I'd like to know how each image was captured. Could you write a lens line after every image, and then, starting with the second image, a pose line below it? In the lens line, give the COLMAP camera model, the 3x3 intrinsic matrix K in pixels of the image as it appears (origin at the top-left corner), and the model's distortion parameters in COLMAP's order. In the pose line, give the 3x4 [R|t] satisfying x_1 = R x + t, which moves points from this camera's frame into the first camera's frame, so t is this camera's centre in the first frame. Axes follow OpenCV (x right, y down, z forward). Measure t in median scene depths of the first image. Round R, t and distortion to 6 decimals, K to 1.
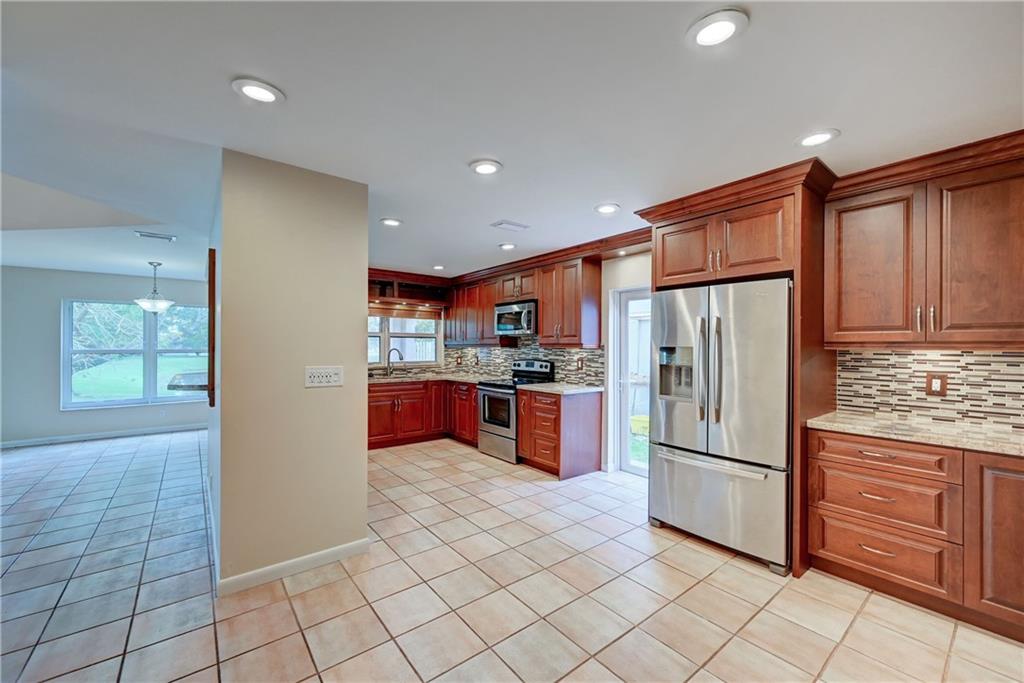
lens RADIAL K [[405.9, 0, 510.1], [0, 405.9, 345.6], [0, 0, 1]] dist [0.001620, 0.000321]
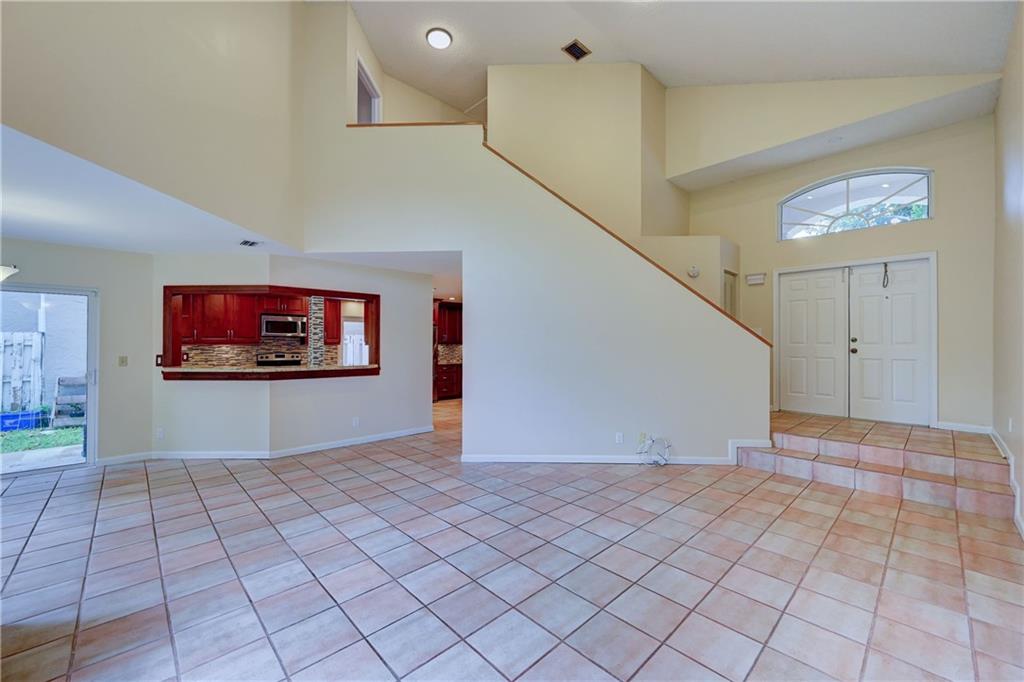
lens RADIAL K [[405.9, 0, 507.9], [0, 405.9, 341.3], [0, 0, 1]] dist [0.001620, 0.000321]
pose [[-0.093222, 0.004332, 0.995636, -1.500916], [-0.002404, 0.999987, -0.004576, -0.002986], [-0.995642, -0.002820, -0.093211, 0.308419]]
